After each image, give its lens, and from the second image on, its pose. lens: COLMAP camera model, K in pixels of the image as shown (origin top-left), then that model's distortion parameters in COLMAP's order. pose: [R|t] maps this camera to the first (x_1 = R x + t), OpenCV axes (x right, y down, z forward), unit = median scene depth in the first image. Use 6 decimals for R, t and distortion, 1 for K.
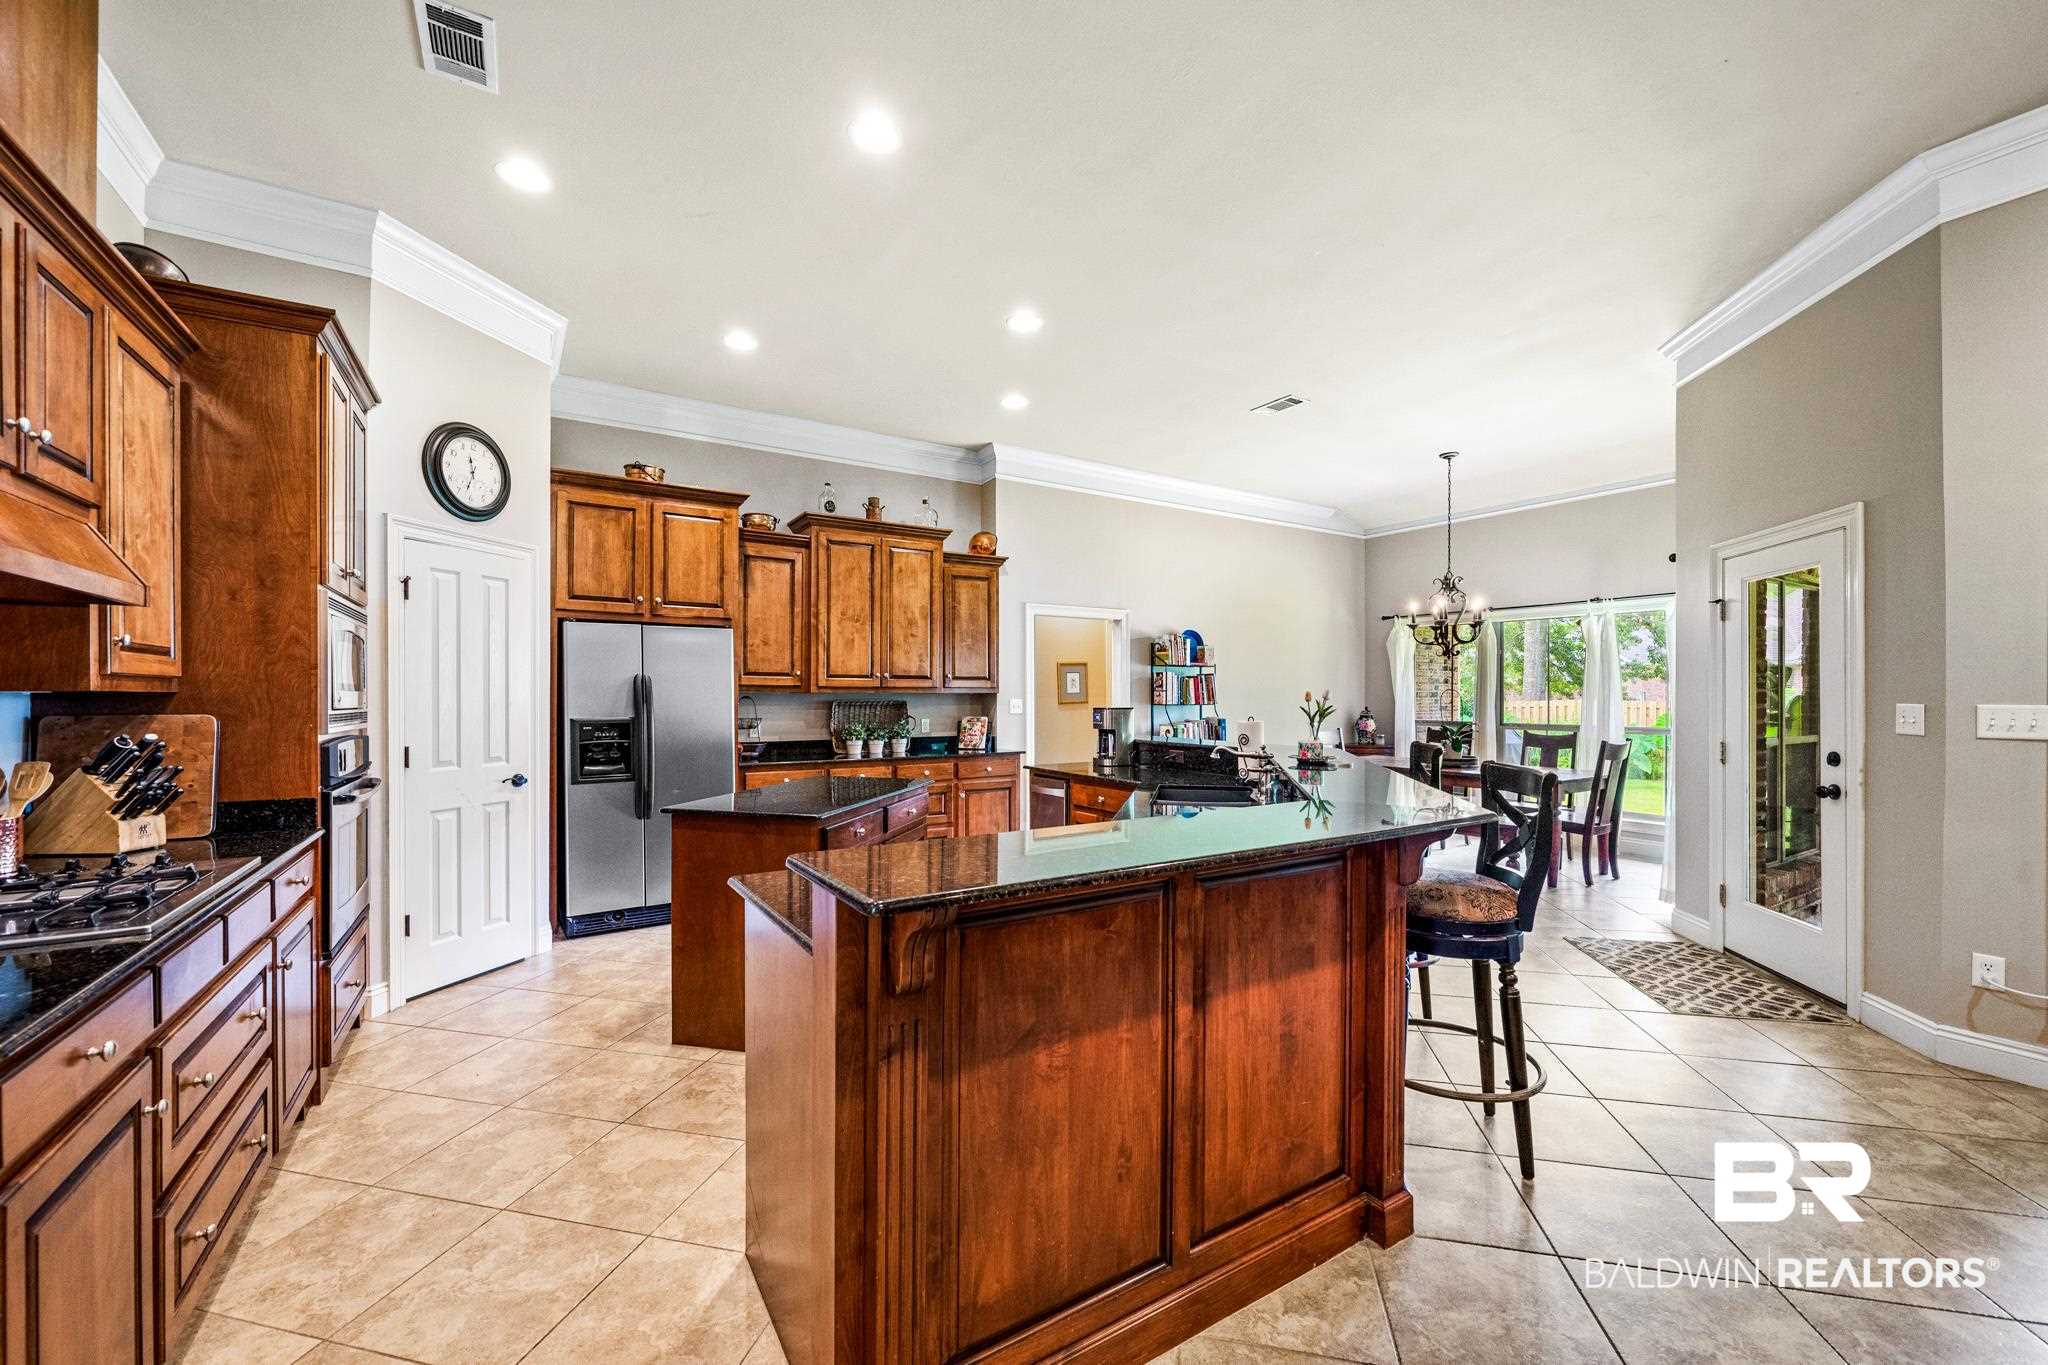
lens RADIAL K [[807.8, 0, 1020.6], [0, 807.8, 692.7], [0, 0, 1]] dist [-0.000047, 0.000150]
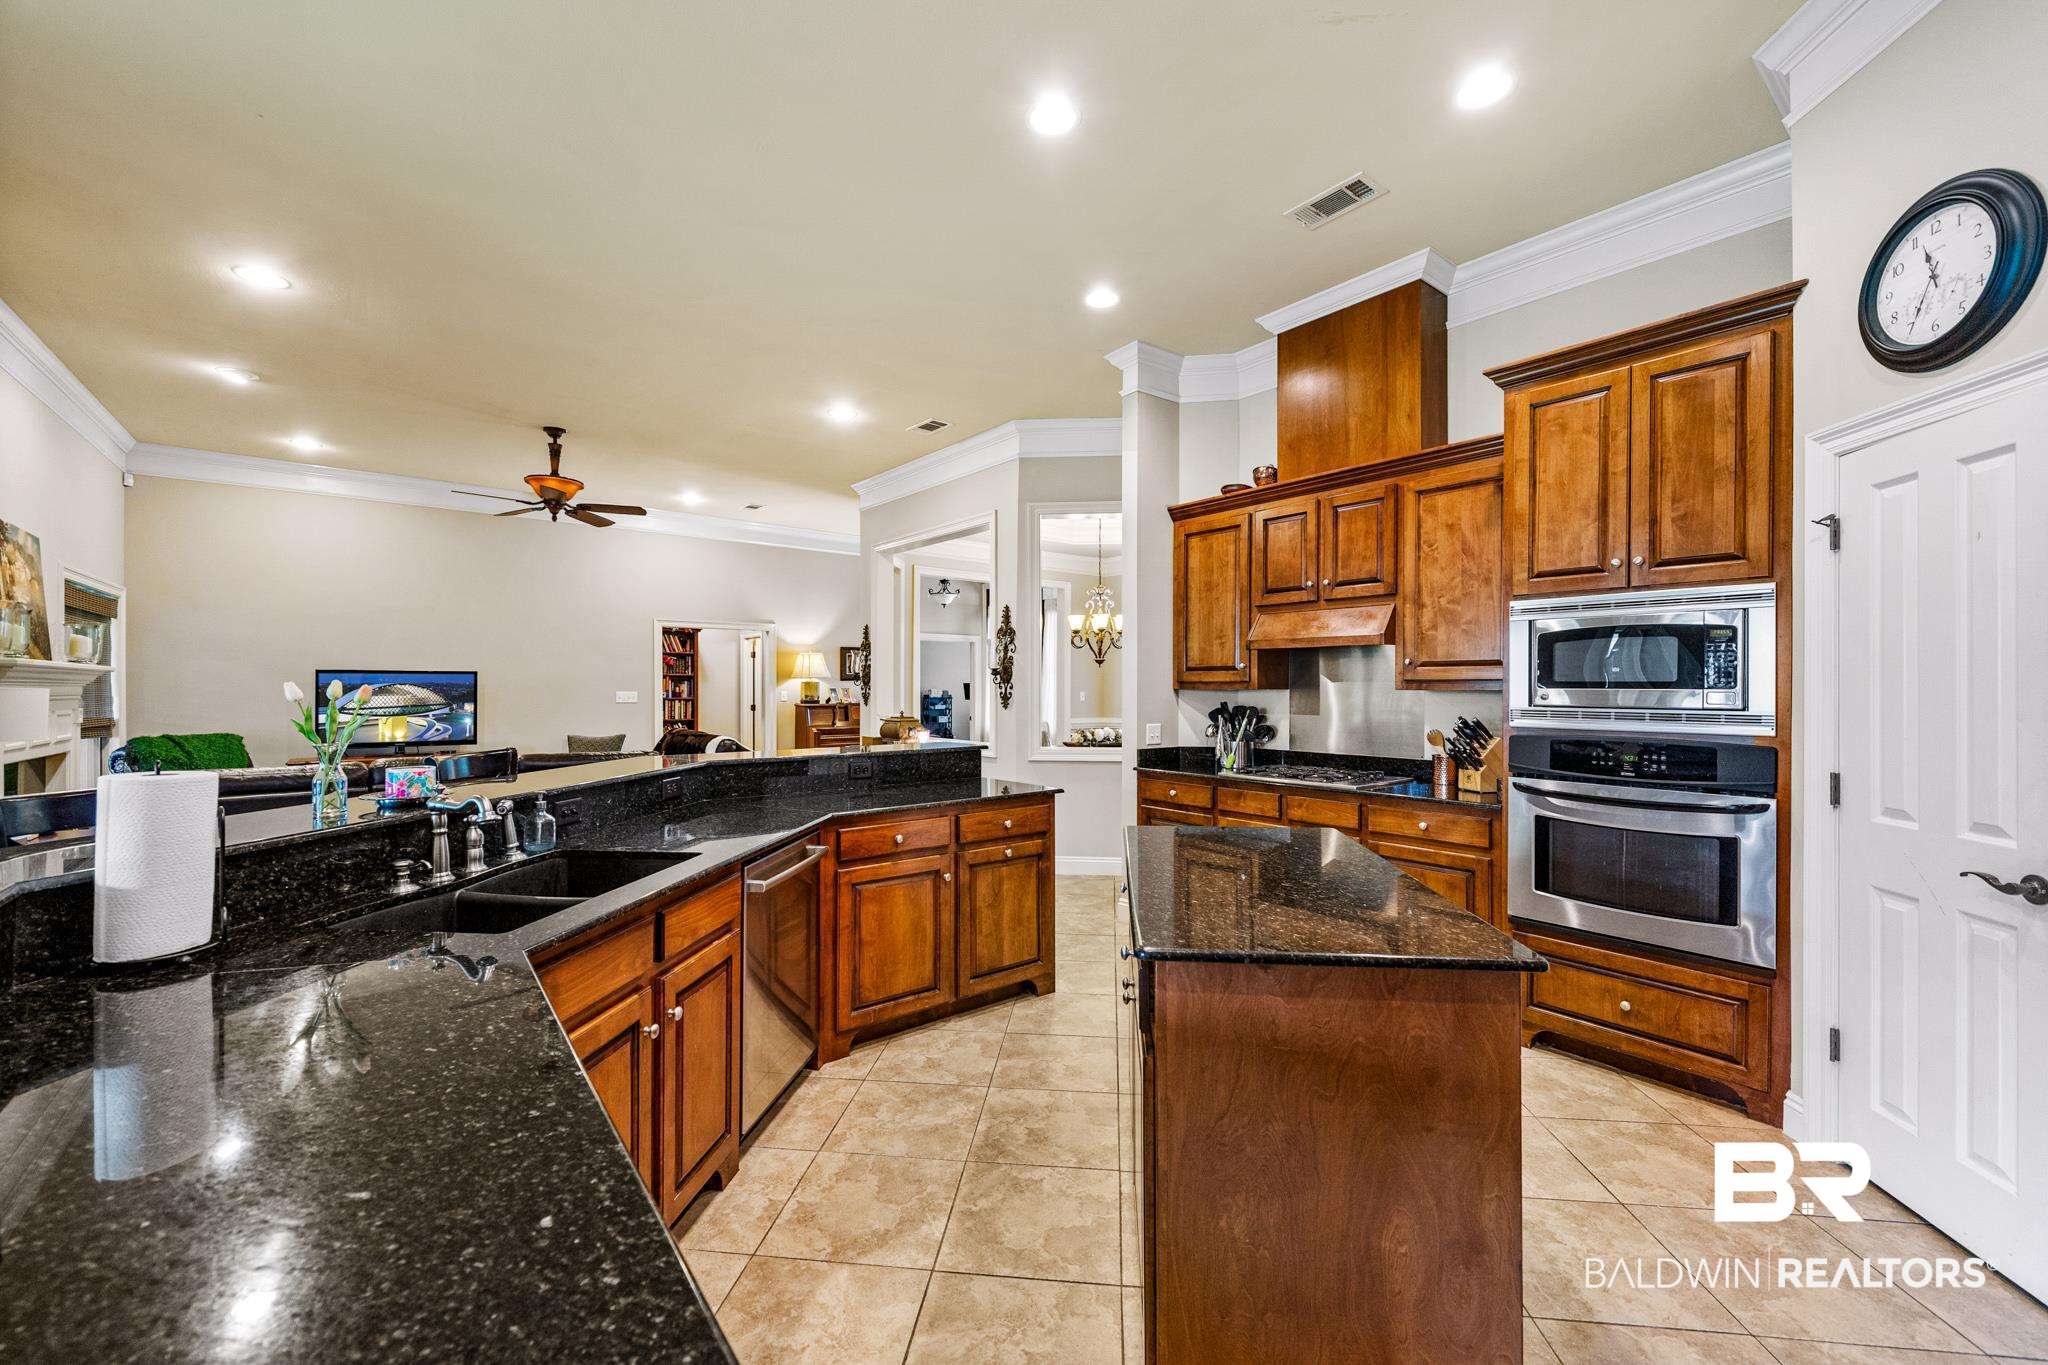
lens RADIAL K [[811.7, 0, 1024.0], [0, 811.7, 682.5], [0, 0, 1]] dist [0.000482, 0.000348]
pose [[-0.993329, -0.001118, -0.115309, -0.015595], [0.000018, 0.999951, -0.009850, -0.000368], [0.115314, -0.009786, -0.993281, 1.014087]]
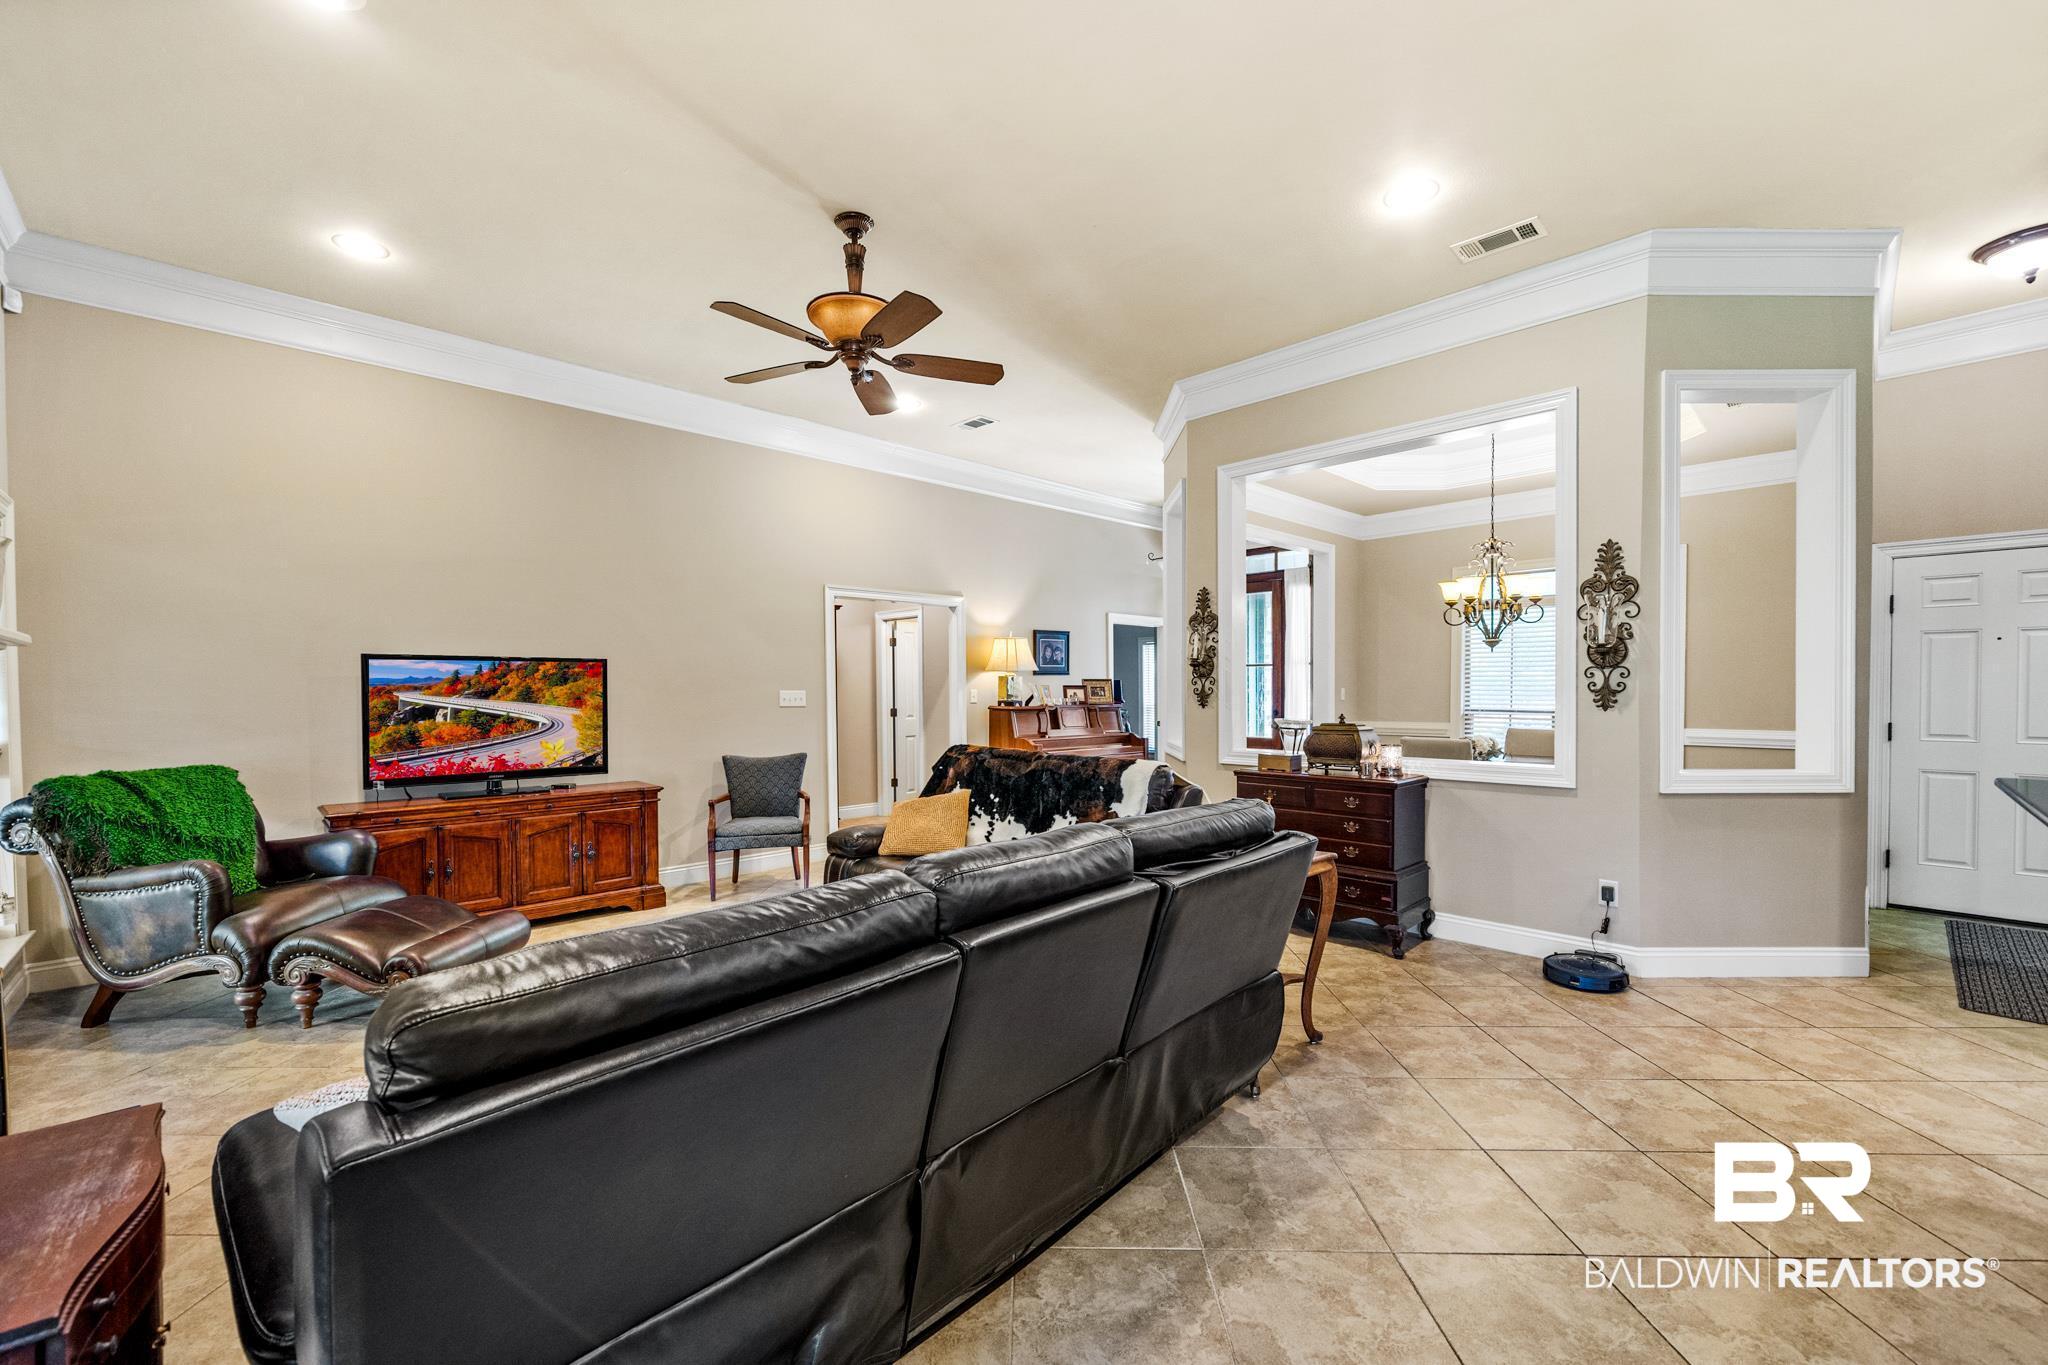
lens RADIAL K [[838.8, 0, 1028.3], [0, 838.8, 697.2], [0, 0, 1]] dist [-0.001889, -0.000073]
pose [[-0.978476, 0.007560, -0.206222, 0.504569], [0.006585, 0.999964, 0.005413, 0.007152], [0.206255, 0.003938, -0.978490, 0.496112]]
